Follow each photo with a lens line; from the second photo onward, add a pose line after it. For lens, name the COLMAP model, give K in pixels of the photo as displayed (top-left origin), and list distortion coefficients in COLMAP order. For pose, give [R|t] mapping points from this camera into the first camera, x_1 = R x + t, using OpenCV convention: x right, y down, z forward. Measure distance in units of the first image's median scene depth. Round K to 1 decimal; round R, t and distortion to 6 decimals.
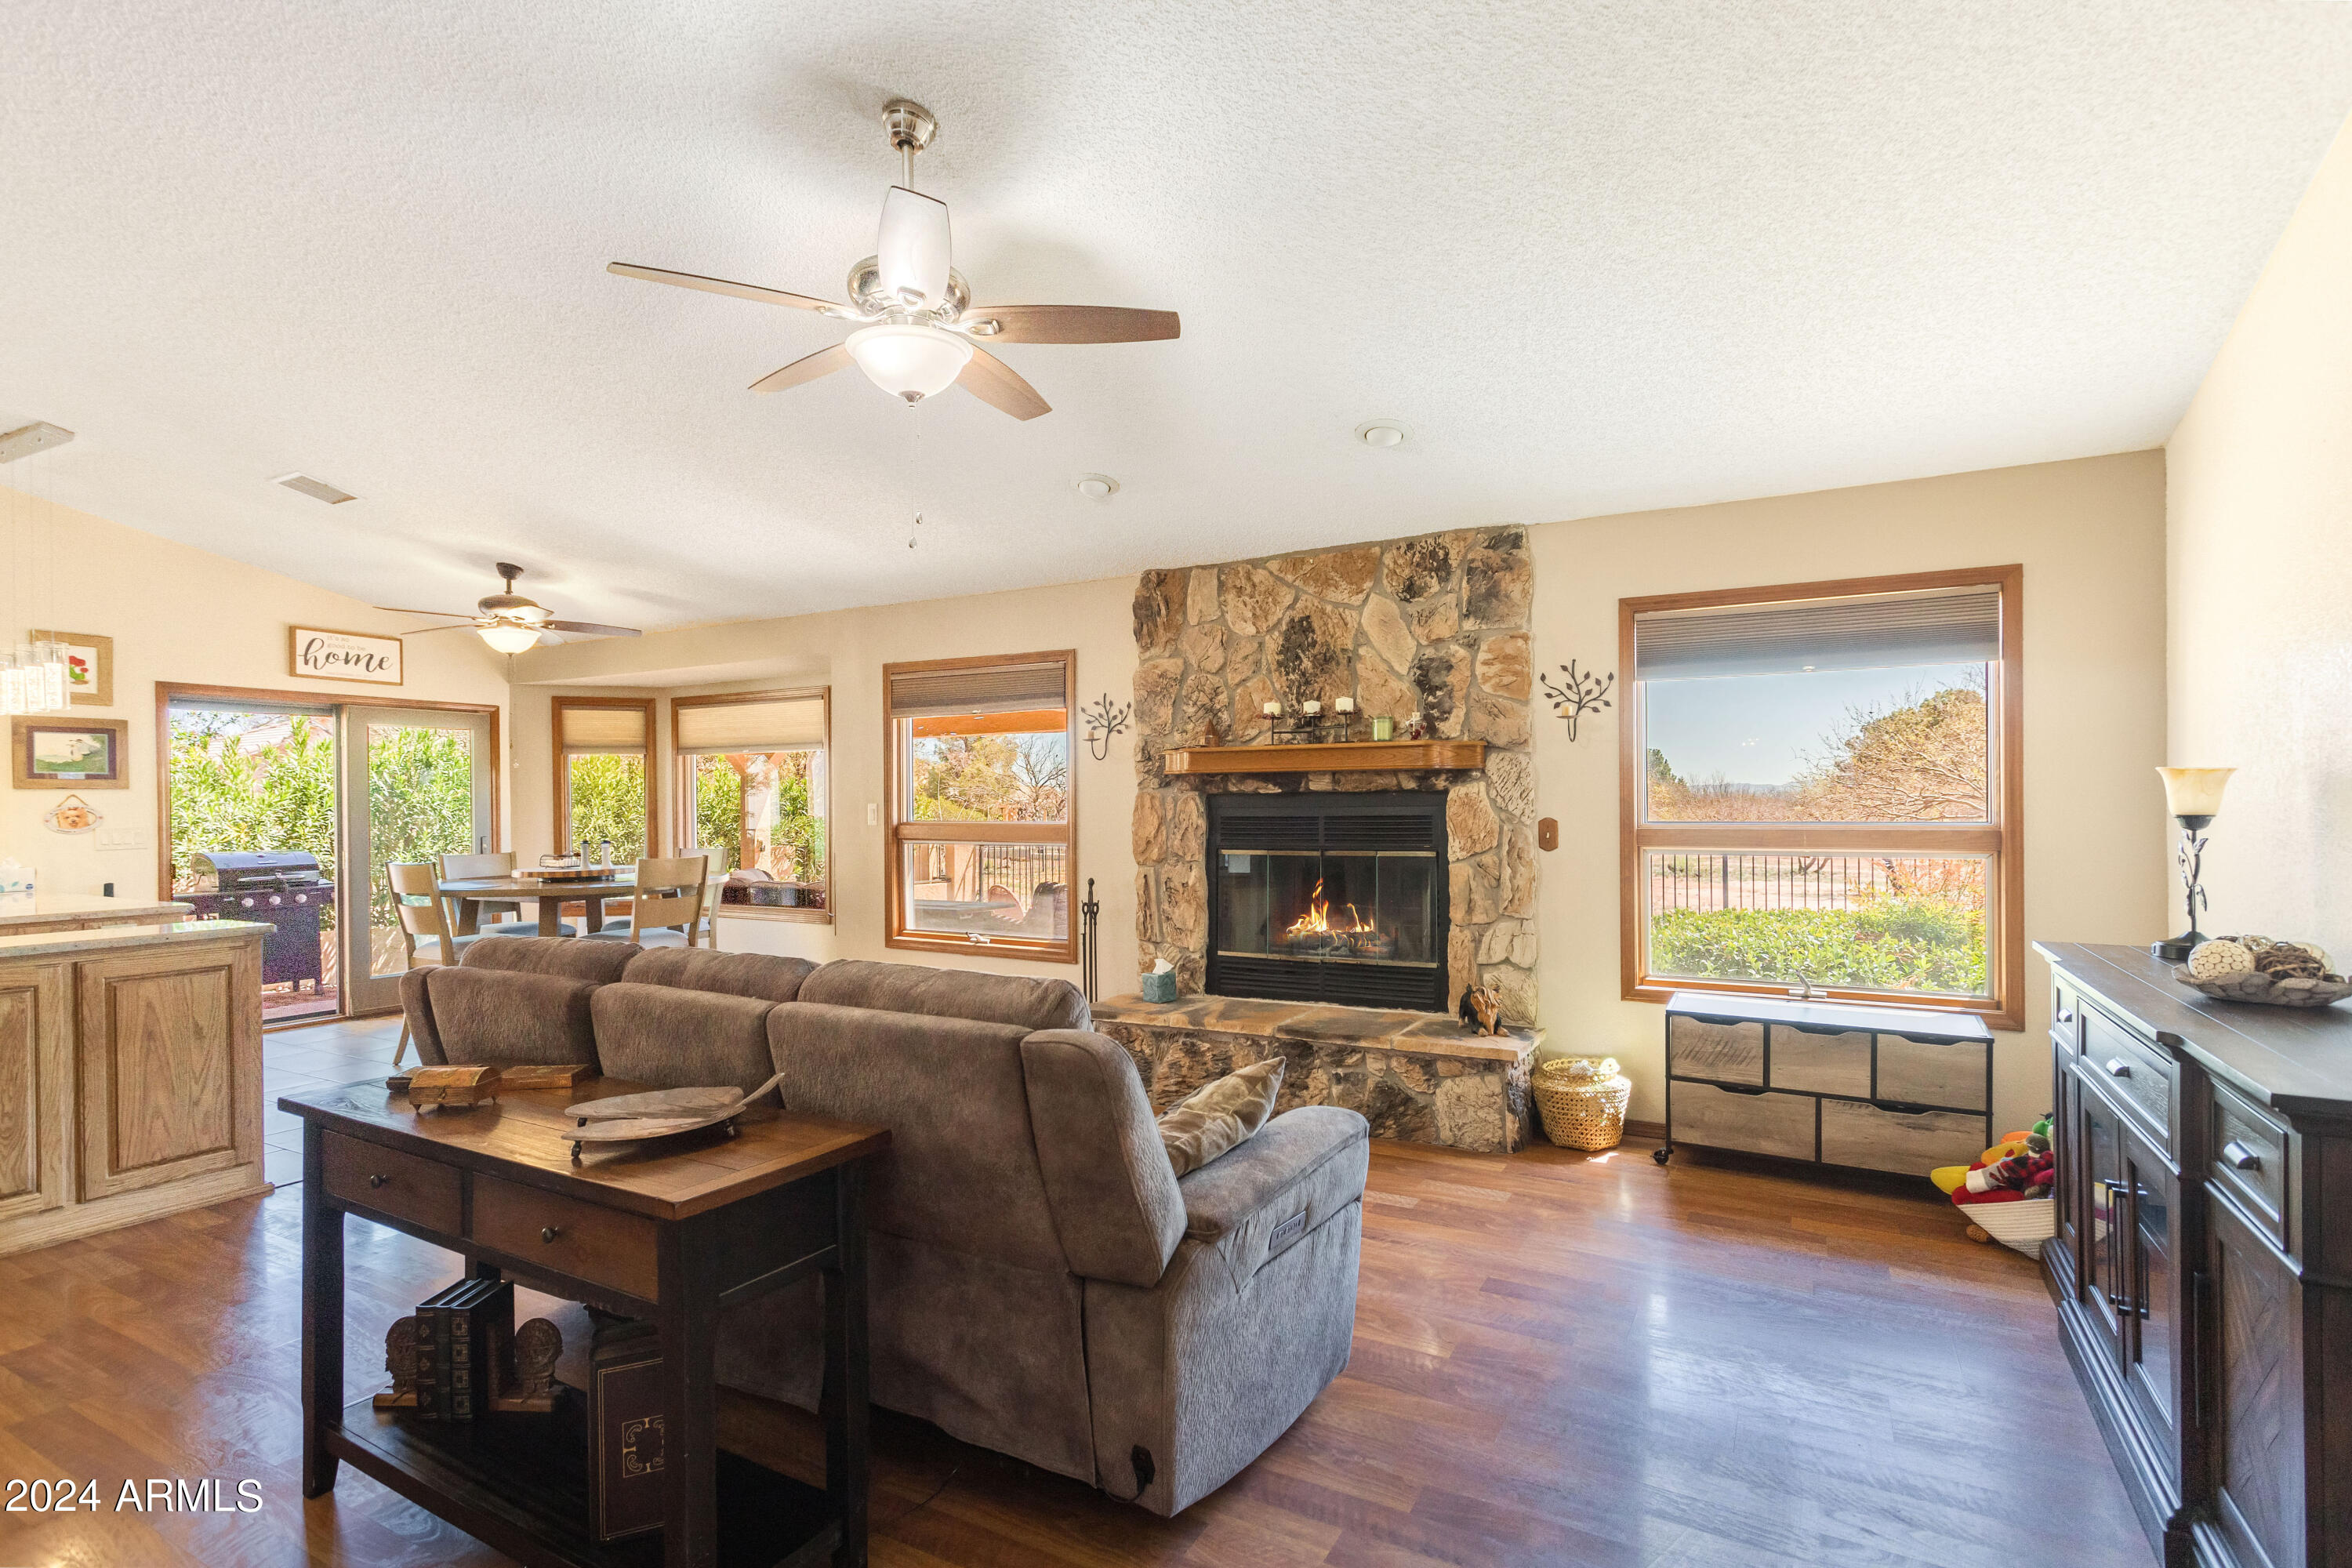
lens RADIAL K [[1127.4, 0, 1181.1], [0, 1127.4, 802.5], [0, 0, 1]] dist [-0.000195, 0.003930]
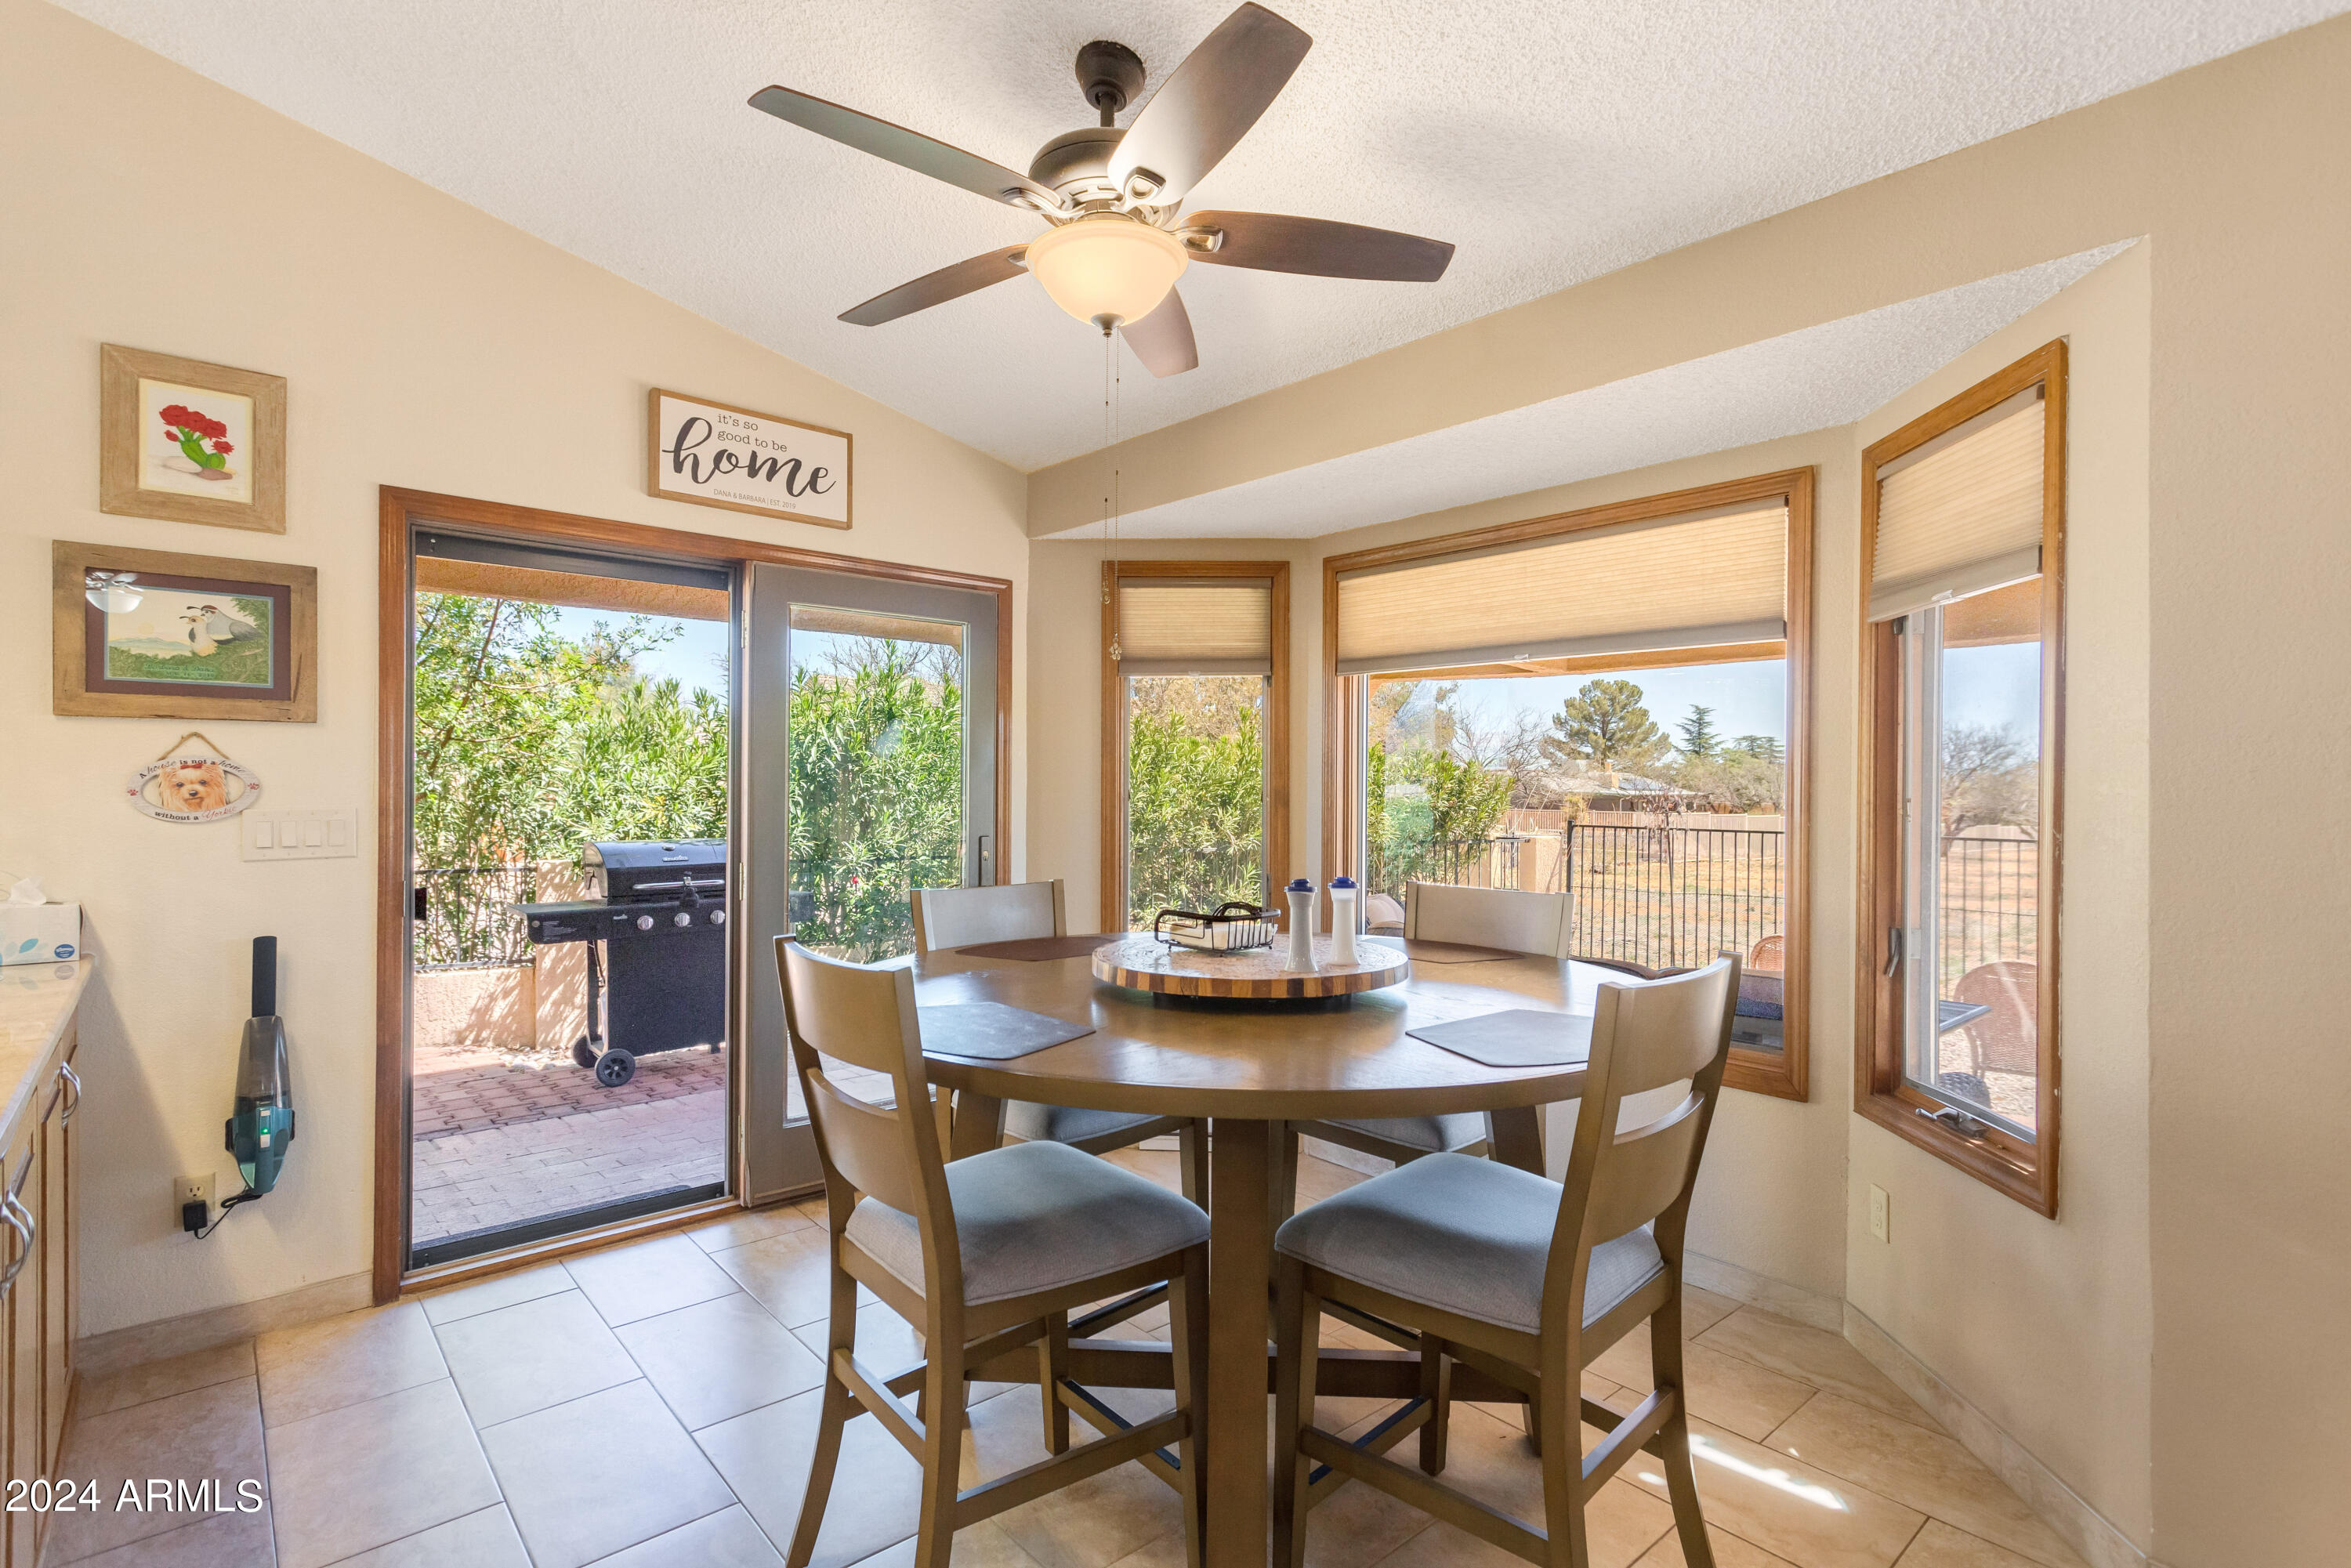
lens RADIAL K [[1126.8, 0, 1168.2], [0, 1126.8, 783.0], [0, 0, 1]] dist [-0.000195, 0.003930]
pose [[0.940912, 0.015105, -0.338314, -0.532384], [-0.015455, 0.999879, 0.001661, 0.006622], [0.338298, 0.003666, 0.941032, 0.794860]]
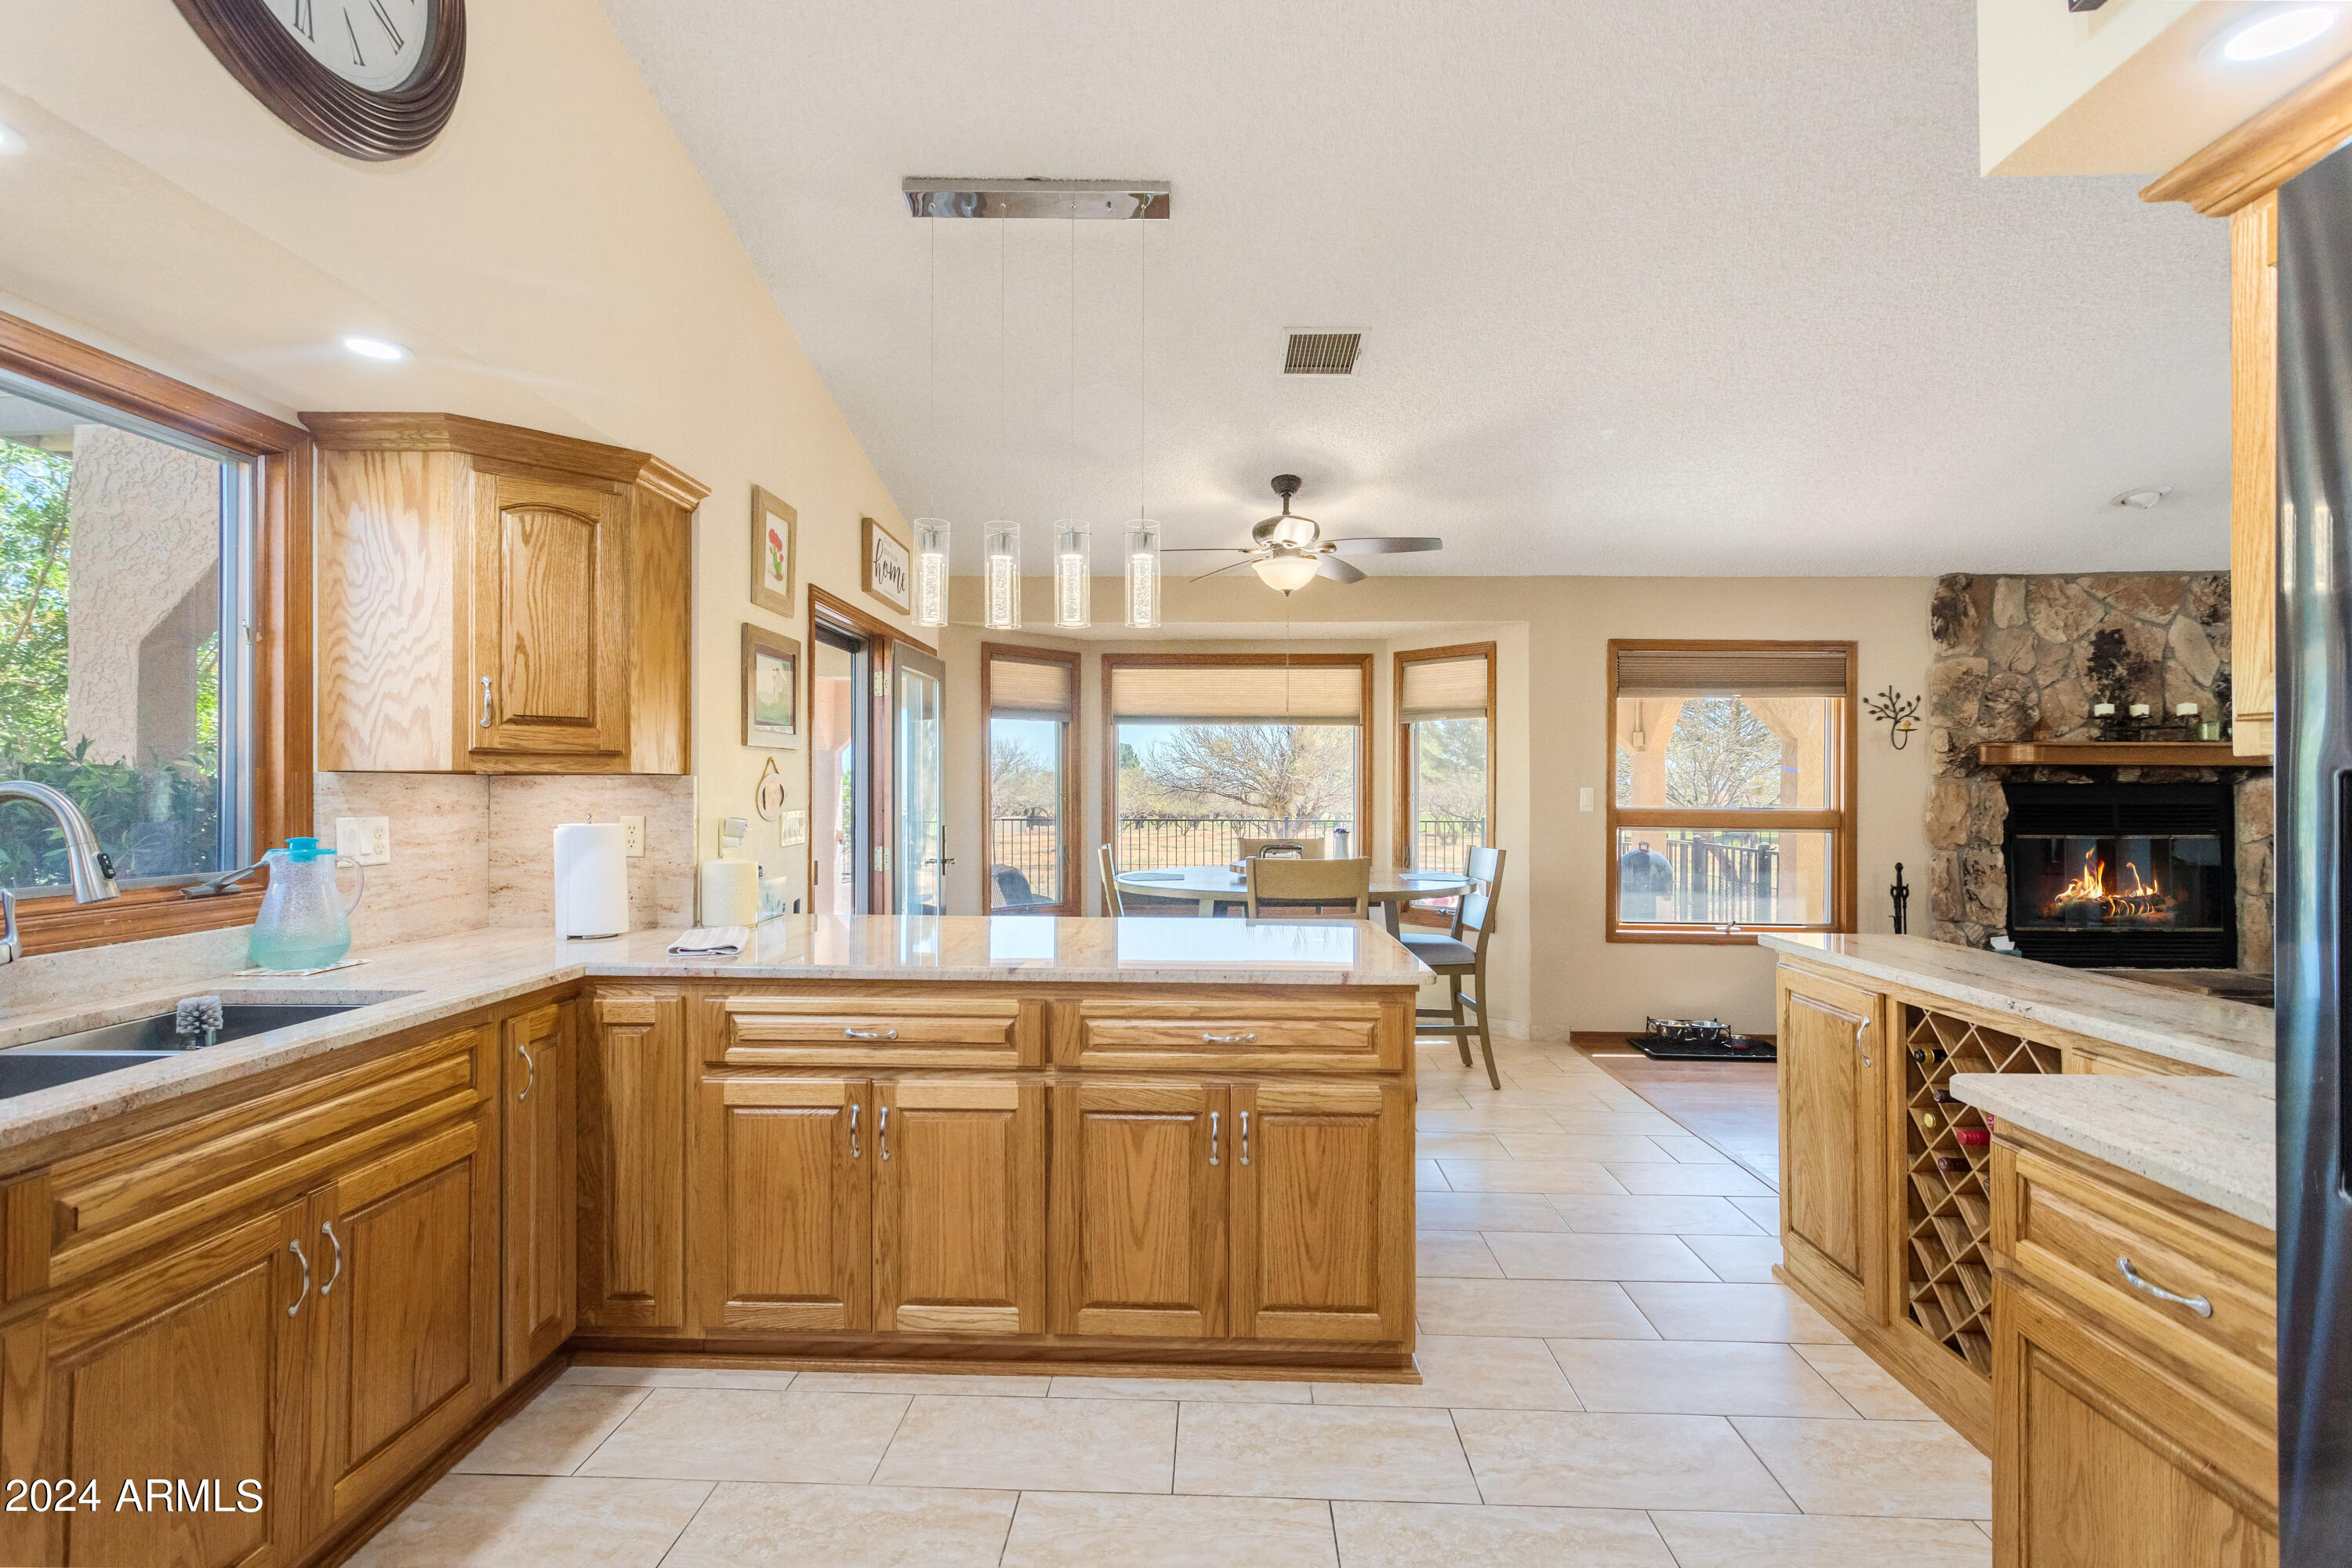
lens RADIAL K [[1127.4, 0, 1177.1], [0, 1127.4, 789.1], [0, 0, 1]] dist [-0.000195, 0.003930]
pose [[0.889916, 0.012663, 0.455949, -1.177393], [-0.011247, 0.999920, -0.005819, 0.013025], [-0.455987, 0.000051, 0.889987, 0.387857]]
